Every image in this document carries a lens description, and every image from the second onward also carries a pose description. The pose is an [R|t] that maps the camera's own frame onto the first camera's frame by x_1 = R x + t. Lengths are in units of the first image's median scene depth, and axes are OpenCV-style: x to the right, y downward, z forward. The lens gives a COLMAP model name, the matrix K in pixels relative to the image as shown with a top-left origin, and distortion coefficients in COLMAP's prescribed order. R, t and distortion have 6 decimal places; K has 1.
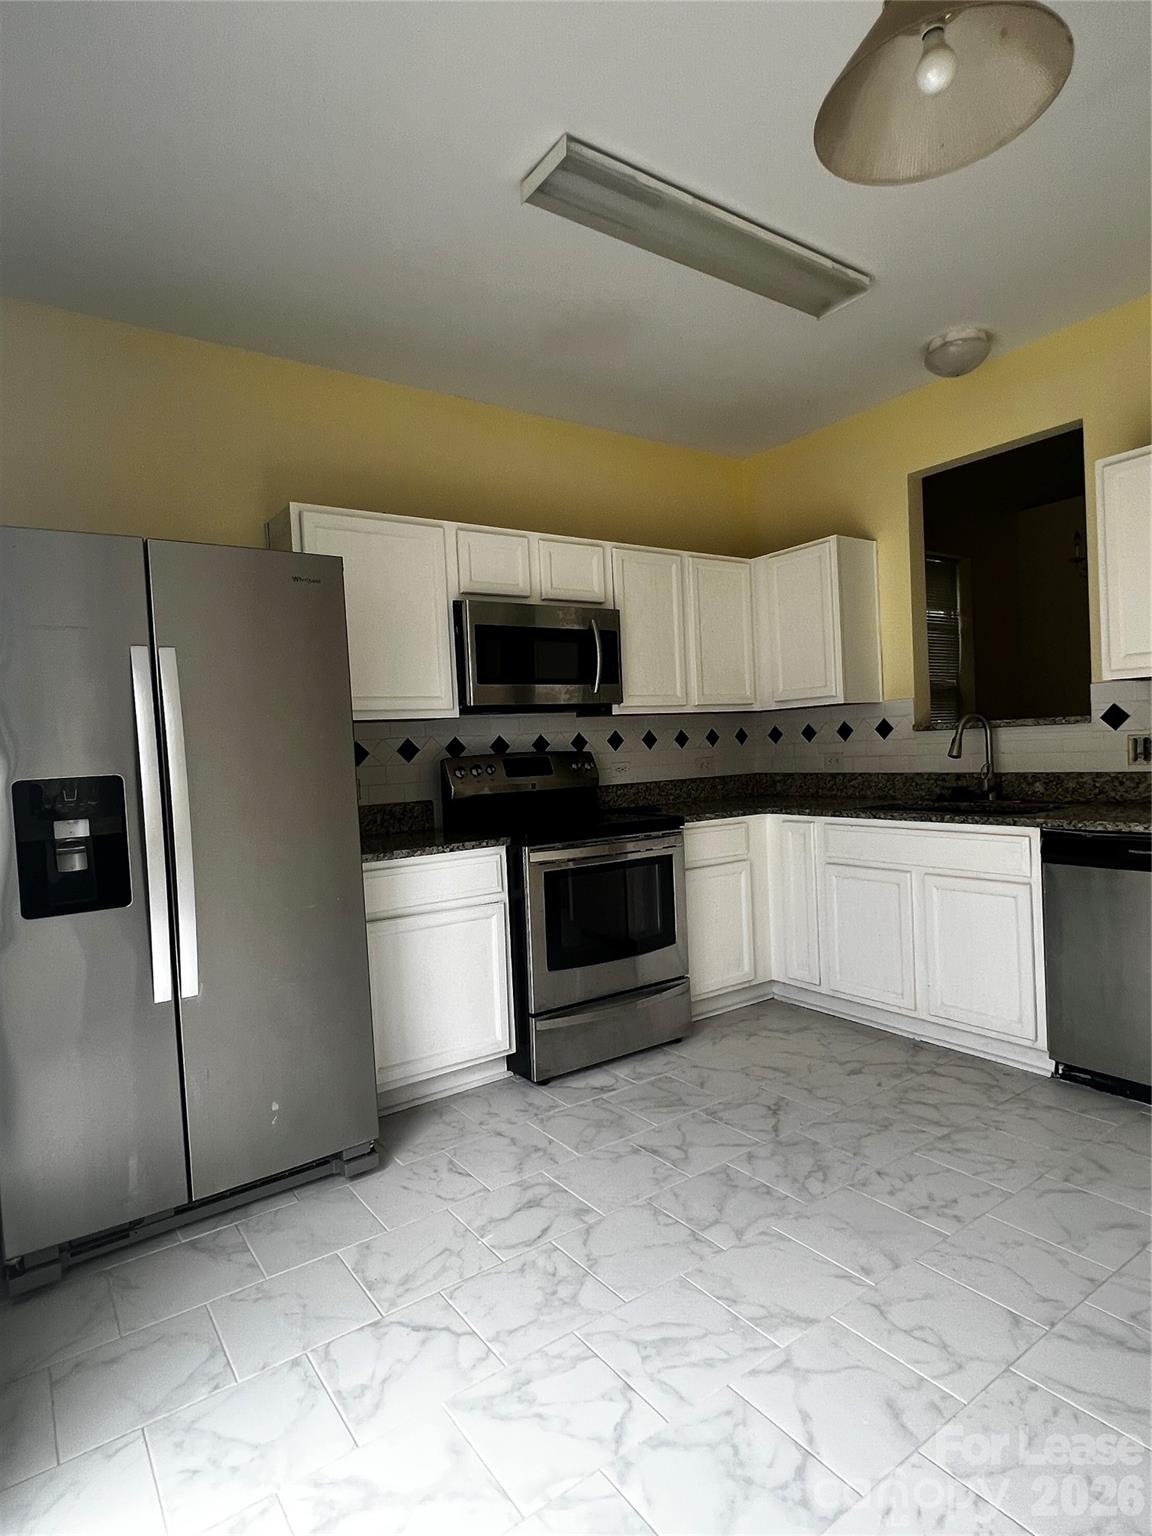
lens RADIAL K [[848.0, 0, 577.1], [0, 848.0, 766.1], [0, 0, 1]] dist [-0.001180, -0.000840]
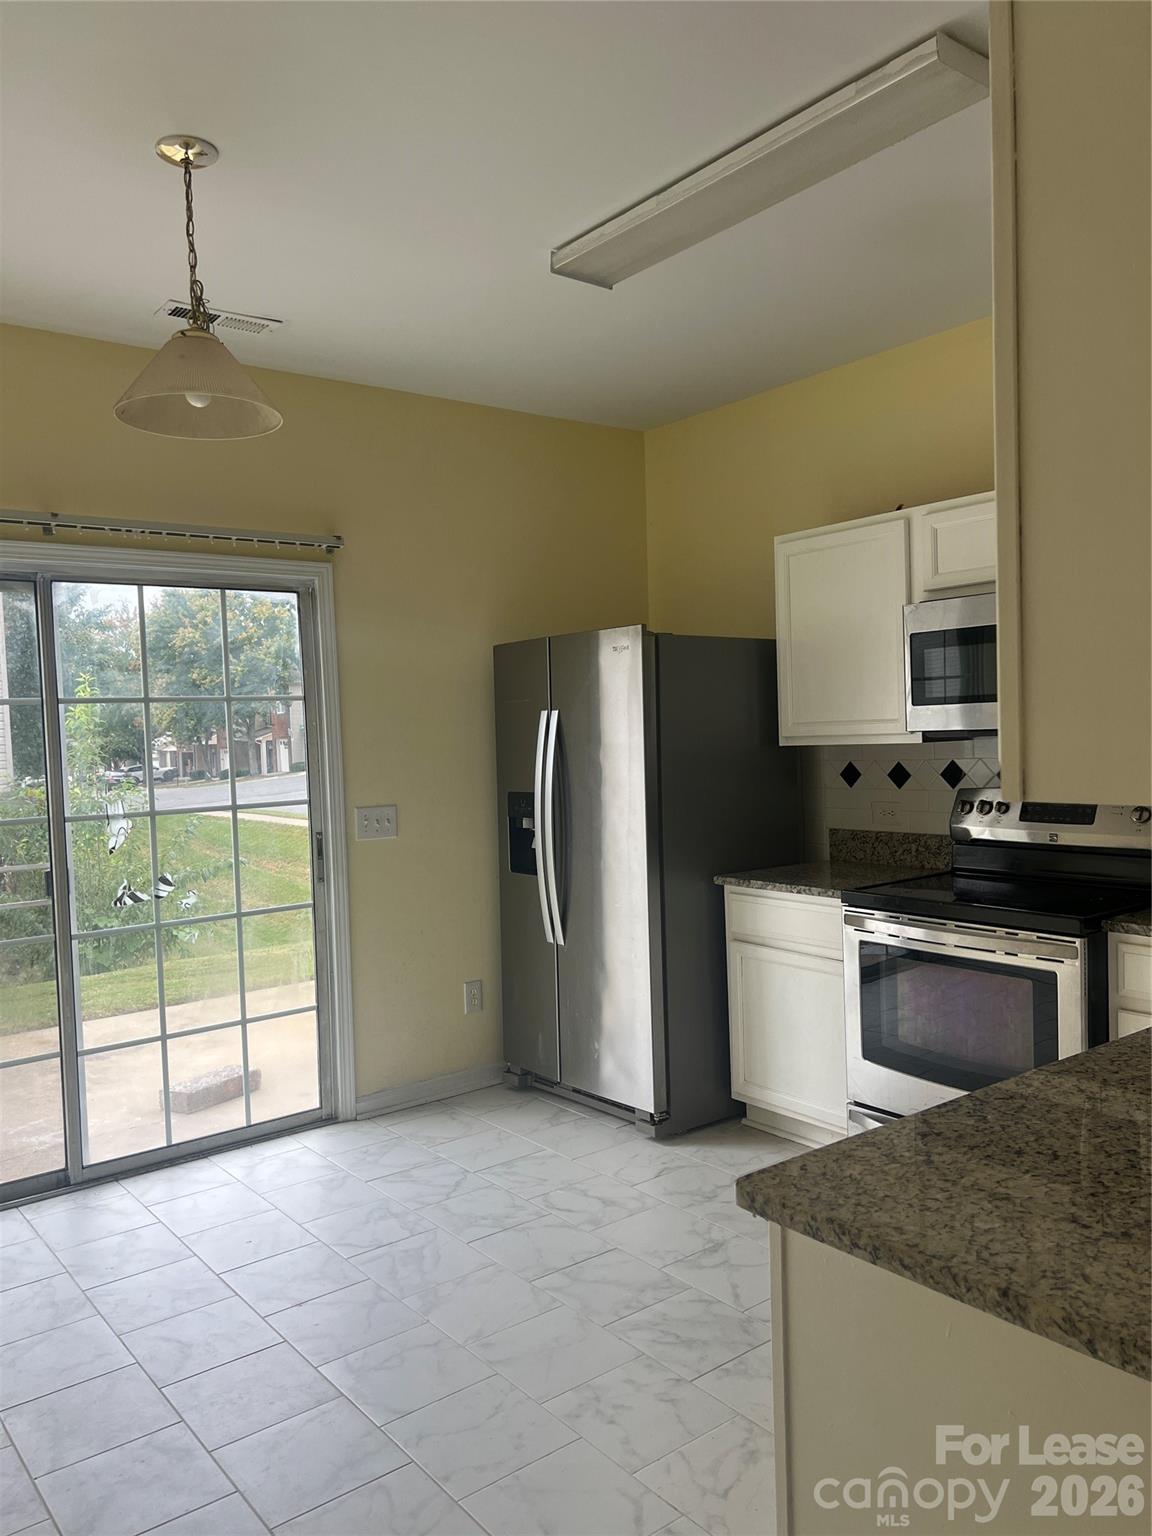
lens RADIAL K [[1163.3, 0, 577.2], [0, 1163.3, 770.9], [0, 0, 1]] dist [0.002691, 0.001924]
pose [[0.055057, 0.087889, -0.994608, 1.373044], [0.001072, 0.996113, 0.088082, -0.184105], [0.998483, -0.005916, 0.054748, 0.838811]]
